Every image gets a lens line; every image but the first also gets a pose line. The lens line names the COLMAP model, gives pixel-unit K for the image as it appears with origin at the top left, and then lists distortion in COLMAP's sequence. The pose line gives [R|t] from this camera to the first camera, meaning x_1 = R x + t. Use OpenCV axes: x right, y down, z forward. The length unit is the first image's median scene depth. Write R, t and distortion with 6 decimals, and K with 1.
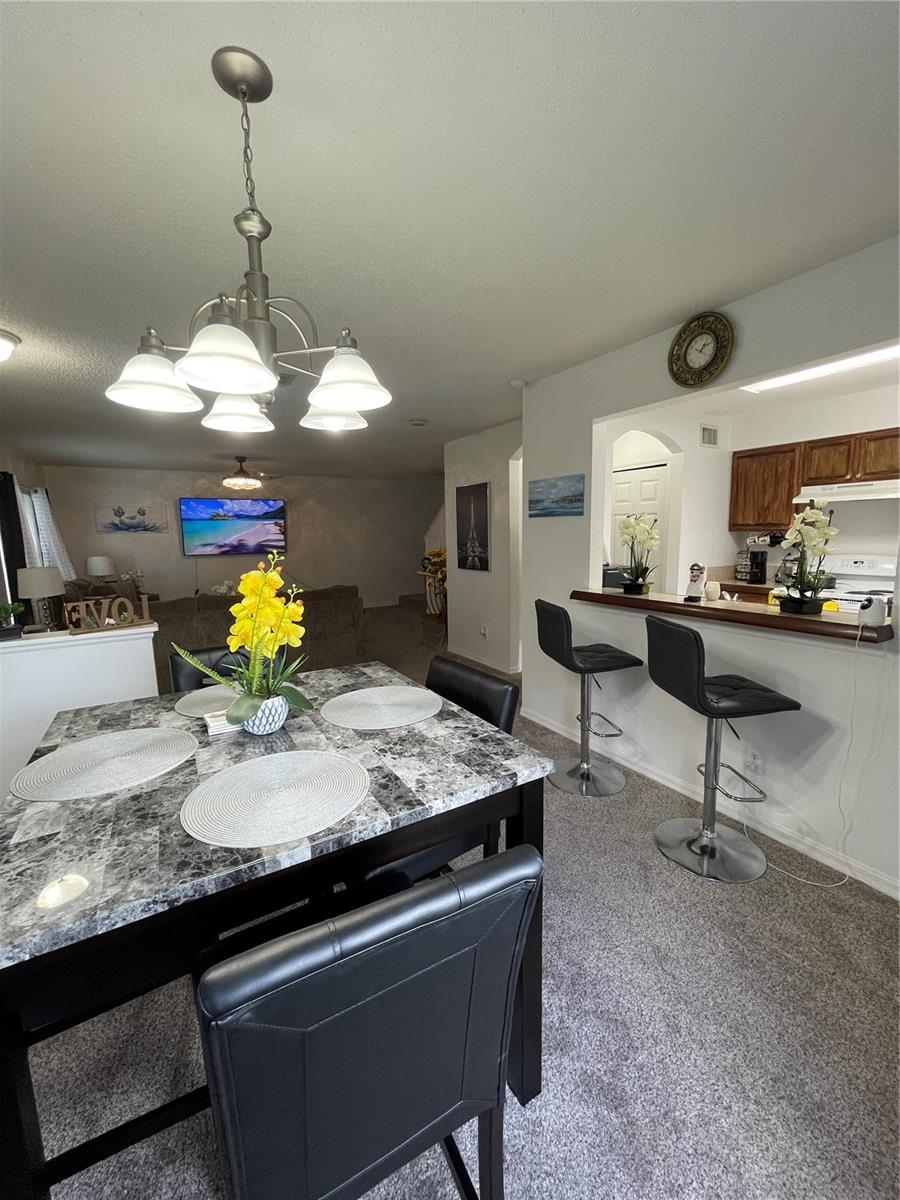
lens RADIAL K [[486.4, 0, 448.3], [0, 486.4, 603.2], [0, 0, 1]] dist [-0.002989, 0.002378]
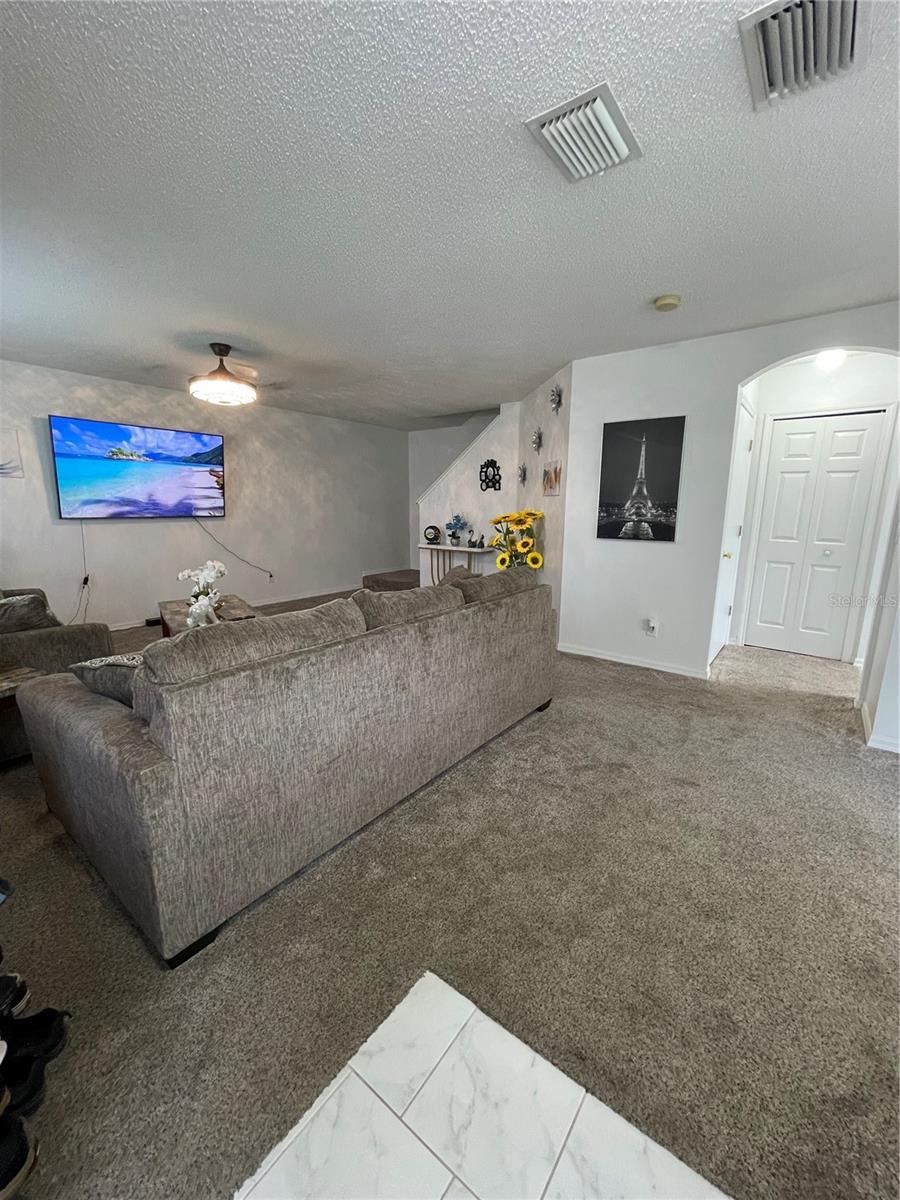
lens RADIAL K [[486.4, 0, 449.3], [0, 486.4, 599.5], [0, 0, 1]] dist [-0.002989, 0.002378]
pose [[0.927645, -0.049248, 0.370203, -0.337492], [0.031958, 0.998099, 0.052696, -0.018488], [-0.372094, -0.037053, 0.927455, 0.294298]]
